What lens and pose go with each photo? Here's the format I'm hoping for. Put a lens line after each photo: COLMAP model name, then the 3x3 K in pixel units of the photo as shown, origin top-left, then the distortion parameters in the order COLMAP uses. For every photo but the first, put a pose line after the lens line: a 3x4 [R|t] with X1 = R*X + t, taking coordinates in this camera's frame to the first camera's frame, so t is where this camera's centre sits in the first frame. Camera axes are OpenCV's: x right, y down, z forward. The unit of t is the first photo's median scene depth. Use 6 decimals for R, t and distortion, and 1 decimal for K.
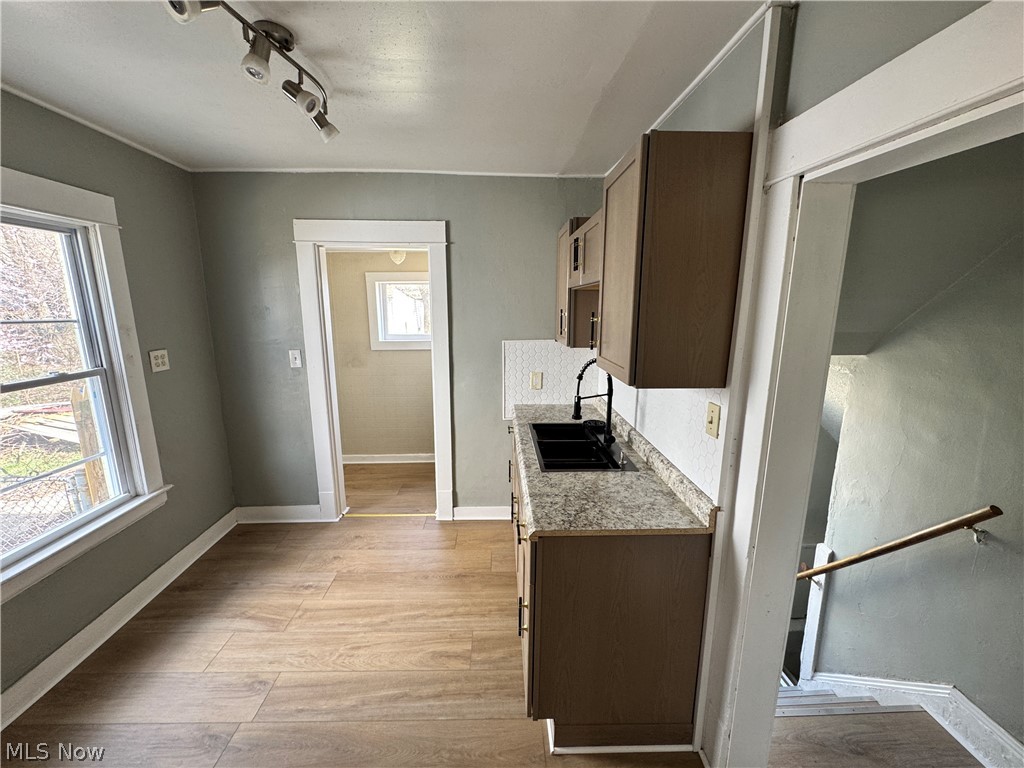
lens RADIAL K [[409.2, 0, 512.8], [0, 409.2, 384.6], [0, 0, 1]] dist [-0.001715, 0.000600]
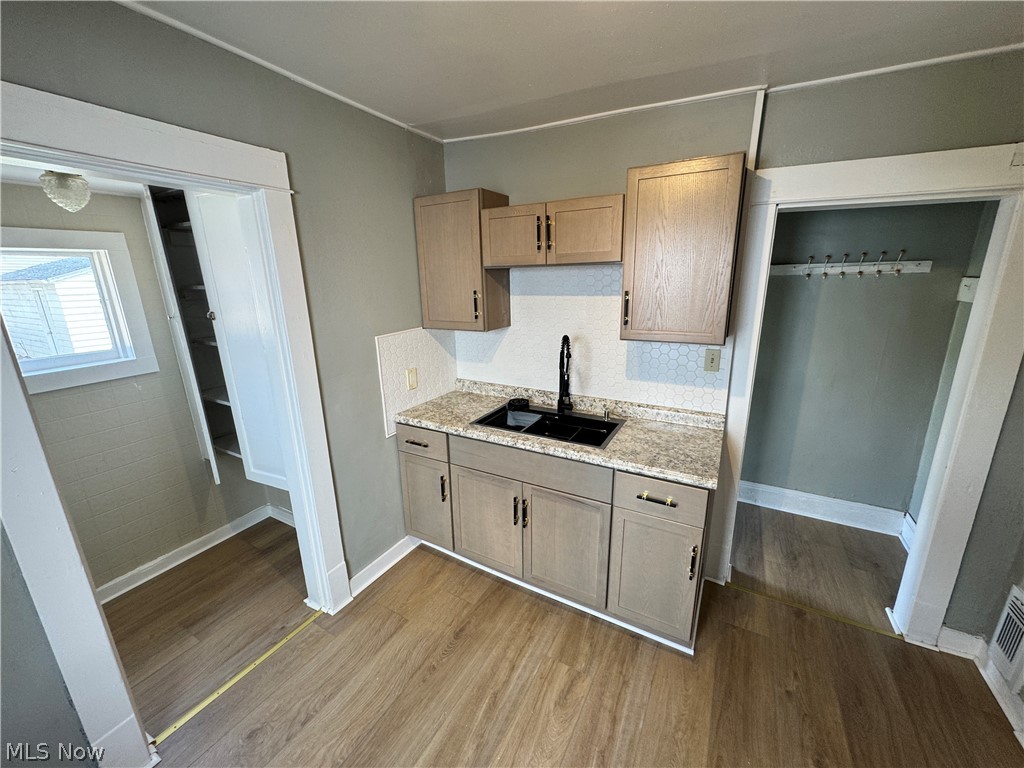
lens RADIAL K [[409.2, 0, 511.0], [0, 409.2, 384.0], [0, 0, 1]] dist [-0.001715, 0.000600]
pose [[0.514906, -0.232726, 0.825052, -0.783390], [0.185615, 0.969879, 0.157738, -0.138804], [-0.836910, 0.071922, 0.542595, 0.568046]]
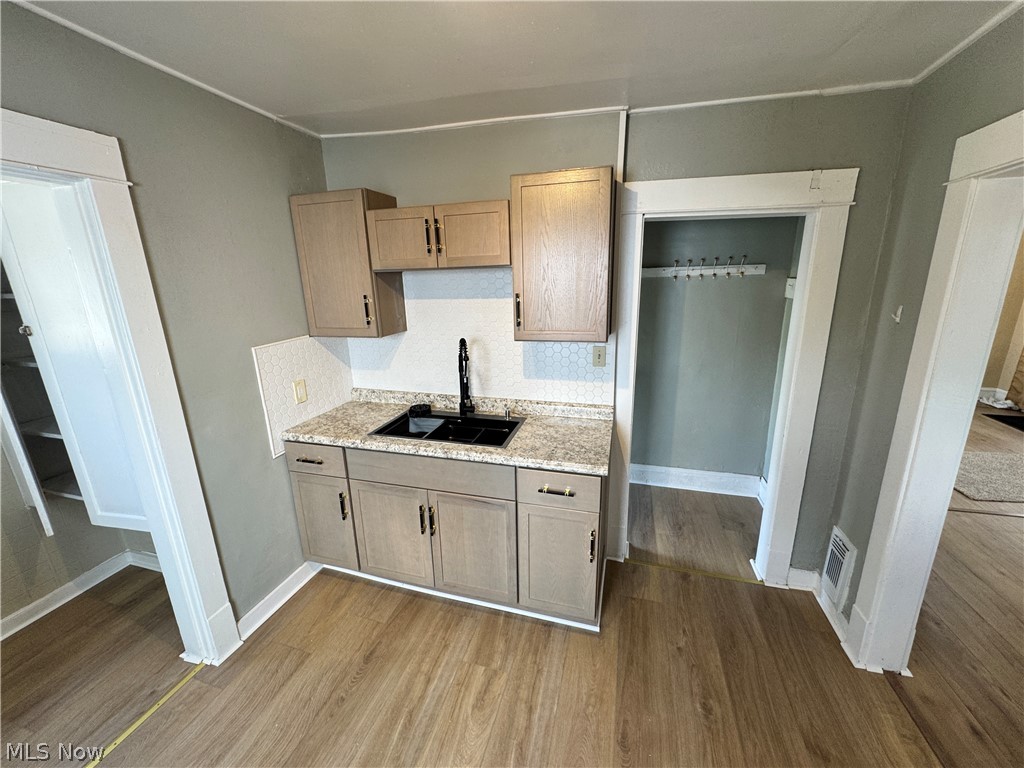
lens RADIAL K [[409.2, 0, 510.5], [0, 409.2, 384.0], [0, 0, 1]] dist [-0.001715, 0.000600]
pose [[0.307368, -0.254103, 0.917037, -0.773288], [0.207612, 0.958380, 0.195972, -0.136450], [-0.928667, 0.130152, 0.347331, 0.545432]]
